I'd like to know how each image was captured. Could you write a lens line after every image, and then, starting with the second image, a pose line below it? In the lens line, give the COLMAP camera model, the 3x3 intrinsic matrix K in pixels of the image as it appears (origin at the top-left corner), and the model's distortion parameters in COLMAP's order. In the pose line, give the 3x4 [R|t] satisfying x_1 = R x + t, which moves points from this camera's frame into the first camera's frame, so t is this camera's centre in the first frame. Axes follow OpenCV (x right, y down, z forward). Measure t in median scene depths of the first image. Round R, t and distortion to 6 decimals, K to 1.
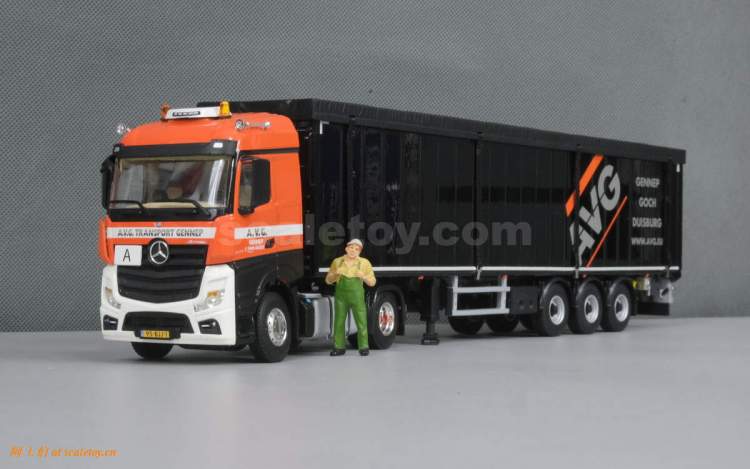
lens RADIAL K [[1535.4, 0, 369.2], [0, 1535.4, 226.5], [0, 0, 1]] dist [0.208961, 0.000000]
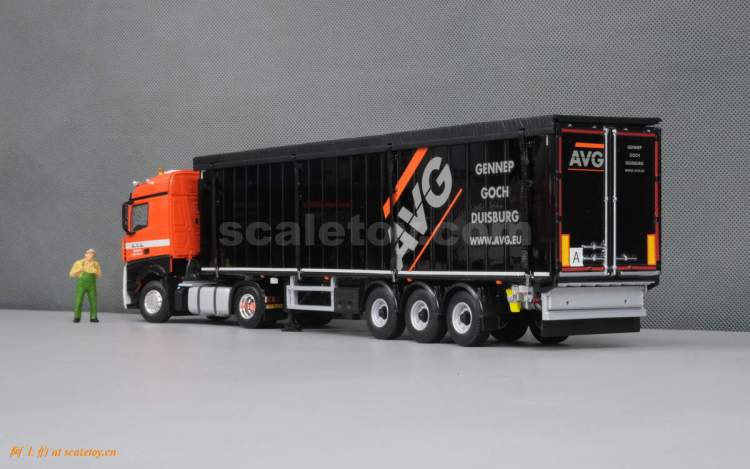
lens RADIAL K [[1535.4, 0, 369.8], [0, 1535.4, 239.3], [0, 0, 1]] dist [0.208961, 0.000000]
pose [[-0.352306, -0.018491, -0.935702, 1.124836], [0.011935, 0.999635, -0.024248, 0.032589], [0.935809, -0.019710, -0.351957, 1.434195]]
